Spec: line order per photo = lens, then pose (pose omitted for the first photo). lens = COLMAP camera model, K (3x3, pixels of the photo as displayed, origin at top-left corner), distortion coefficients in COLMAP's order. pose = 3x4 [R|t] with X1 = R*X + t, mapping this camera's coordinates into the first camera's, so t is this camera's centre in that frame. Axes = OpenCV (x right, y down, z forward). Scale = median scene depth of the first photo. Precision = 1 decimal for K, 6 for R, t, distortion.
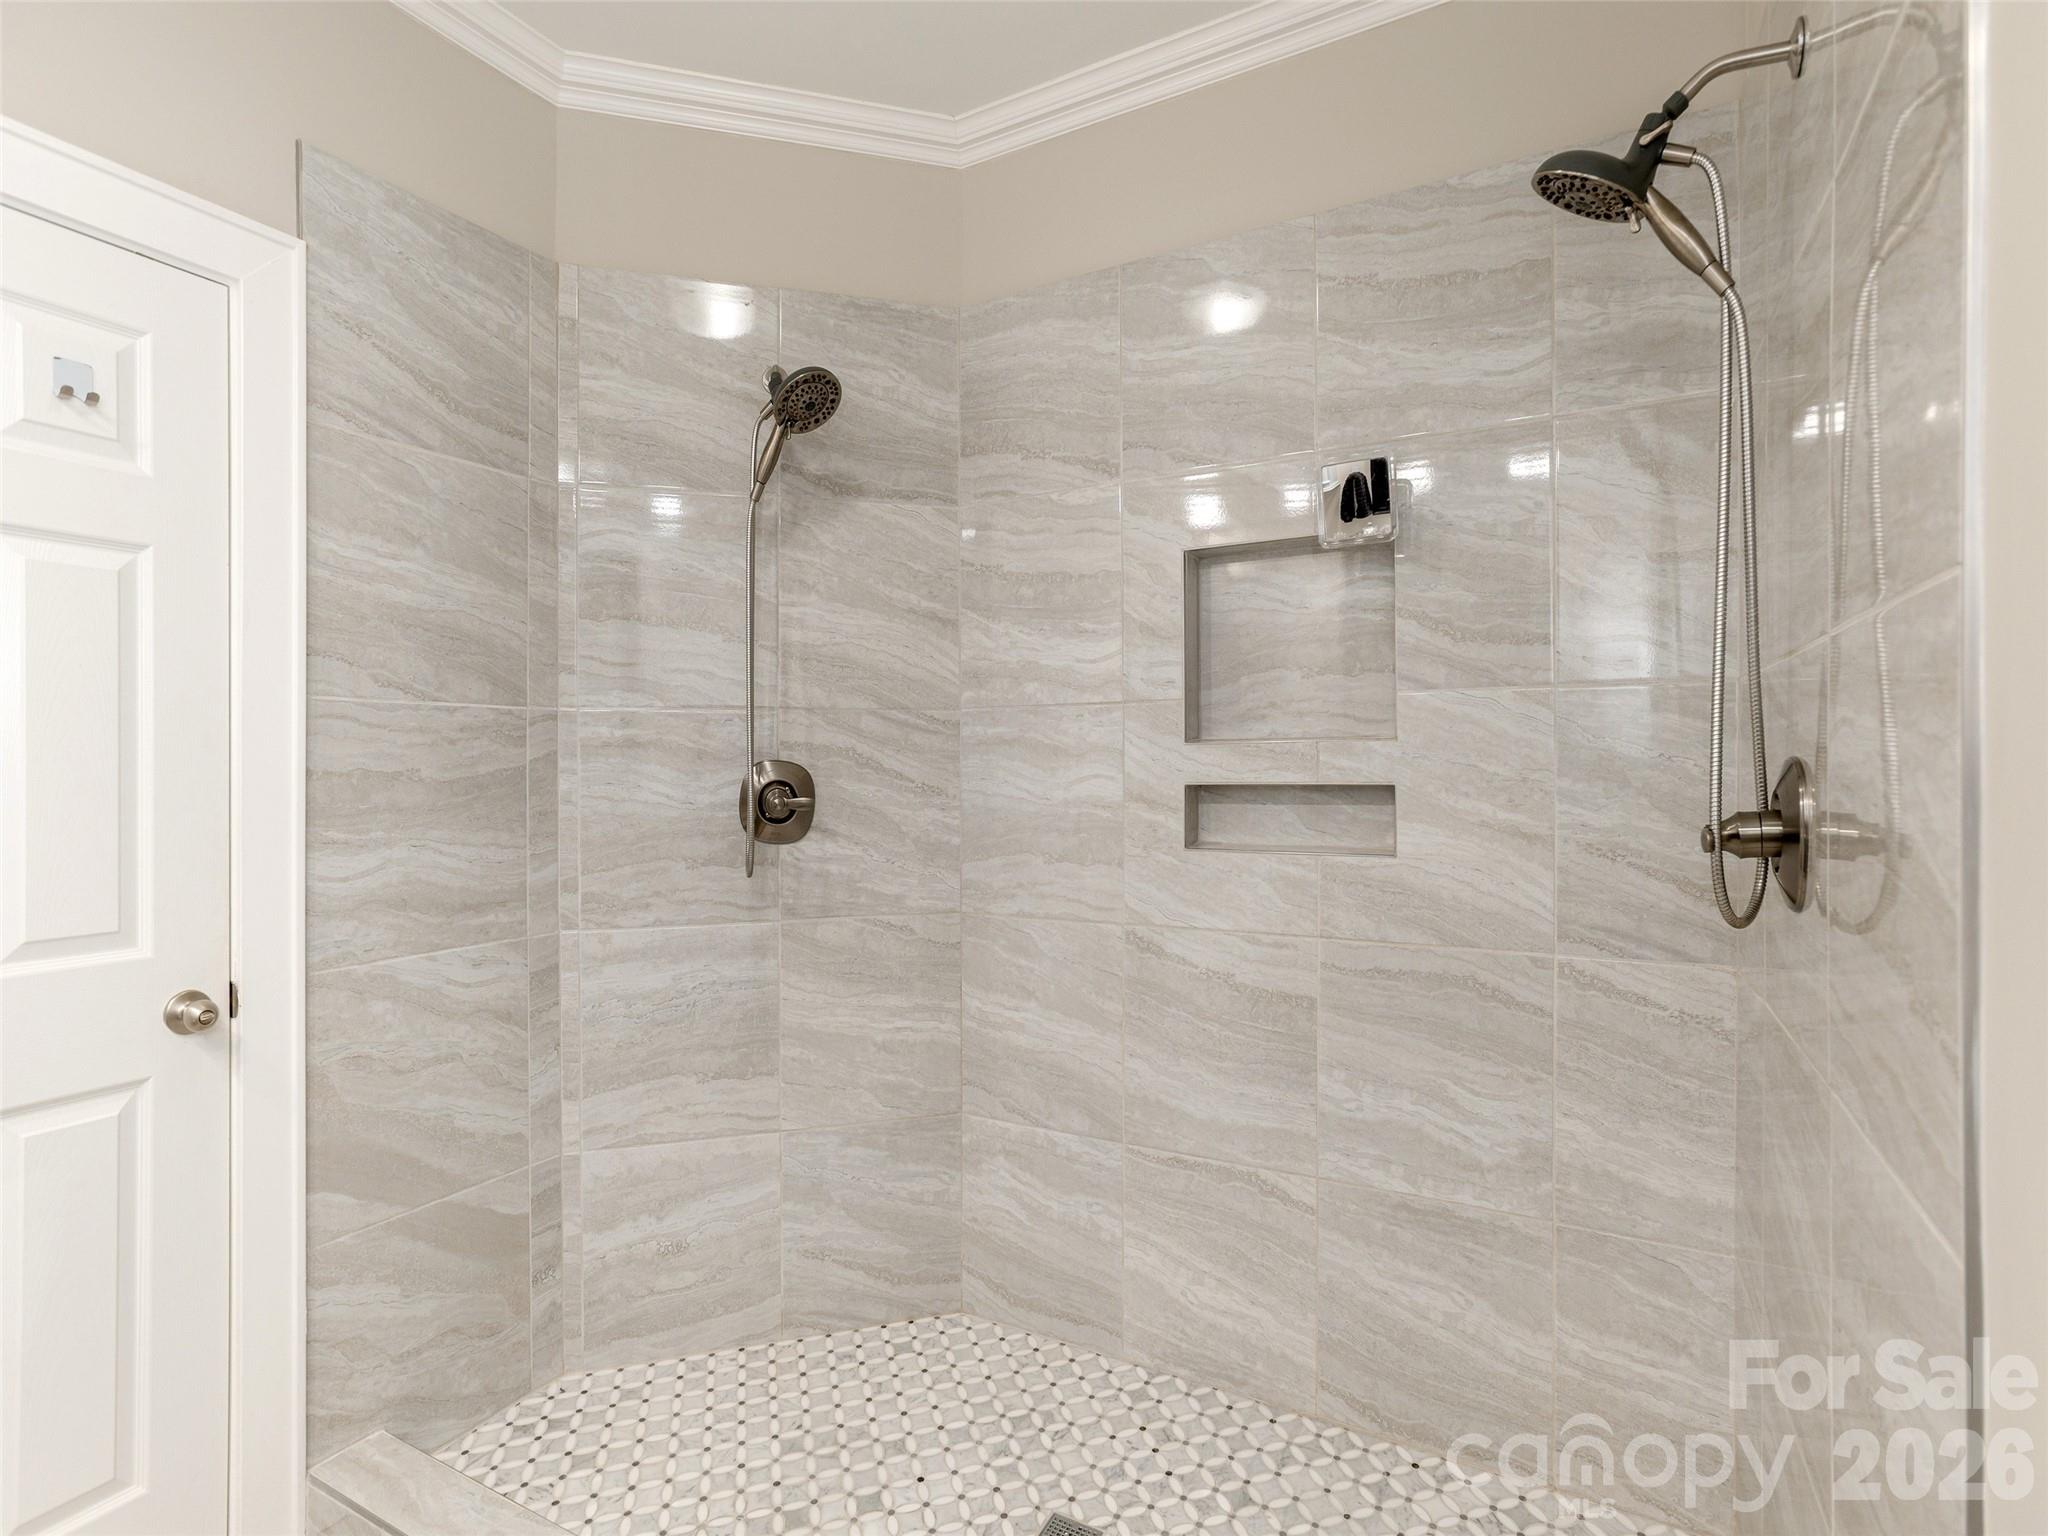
lens RADIAL K [[997.2, 0, 1024.4], [0, 997.2, 777.4], [0, 0, 1]] dist [-0.011104, 0.008368]
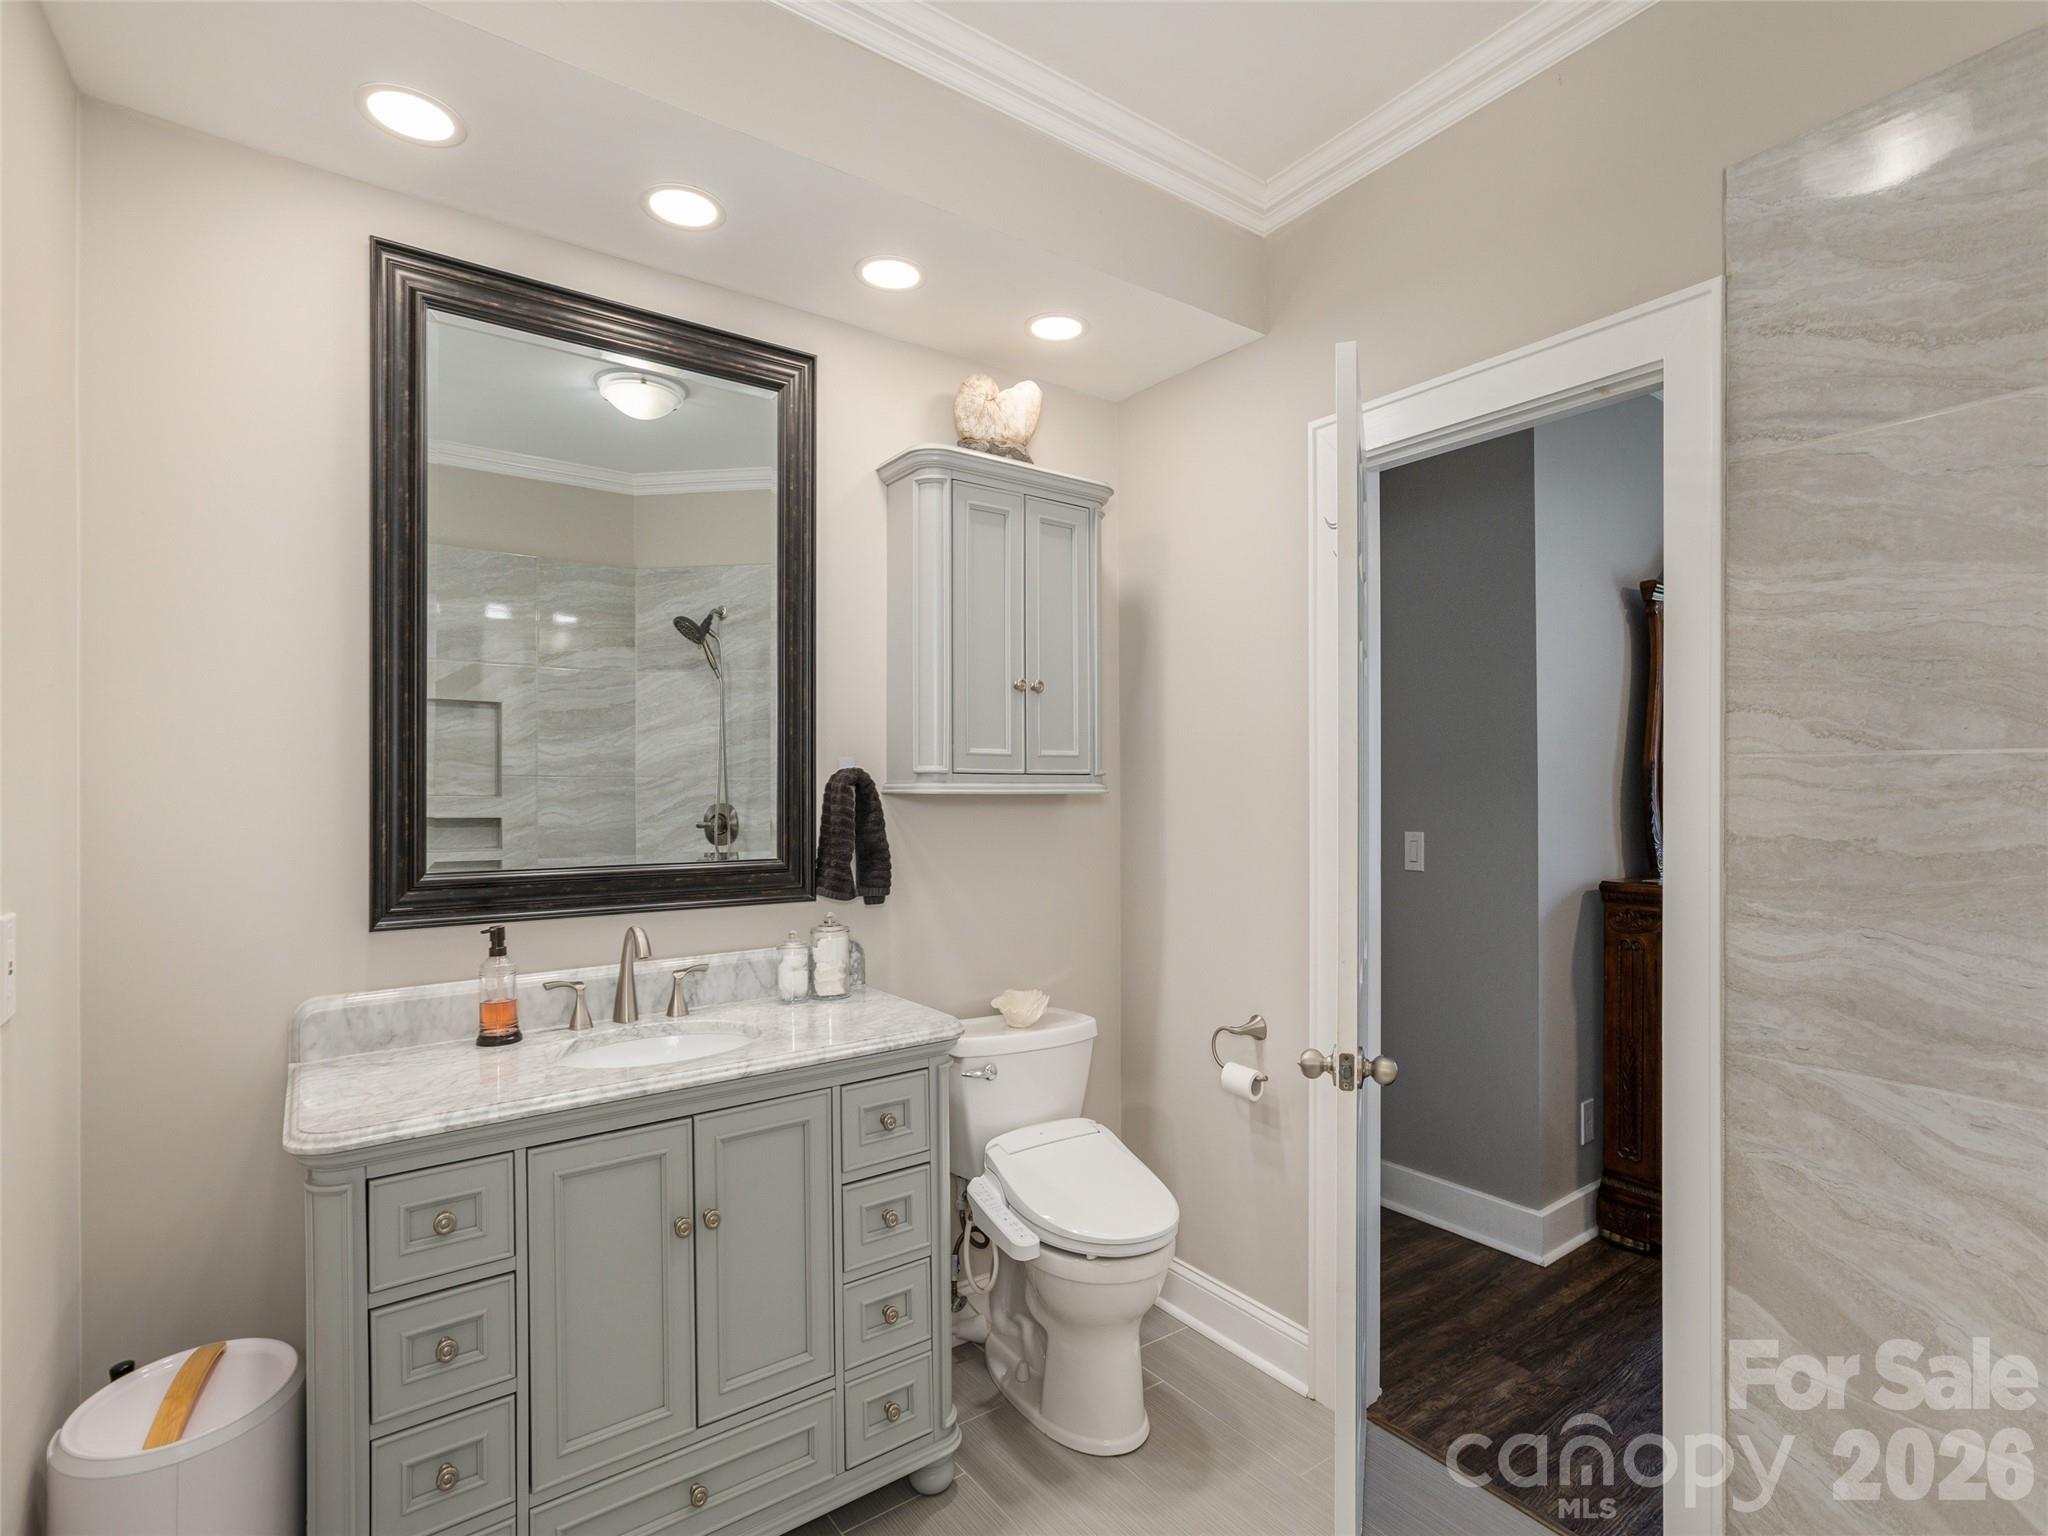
lens RADIAL K [[997.2, 0, 1027.1], [0, 997.2, 764.4], [0, 0, 1]] dist [-0.011104, 0.008368]
pose [[-0.431889, -0.001975, -0.901924, 0.385287], [0.001255, 0.999995, -0.002791, -0.066684], [0.901926, -0.002337, -0.431885, 0.754908]]
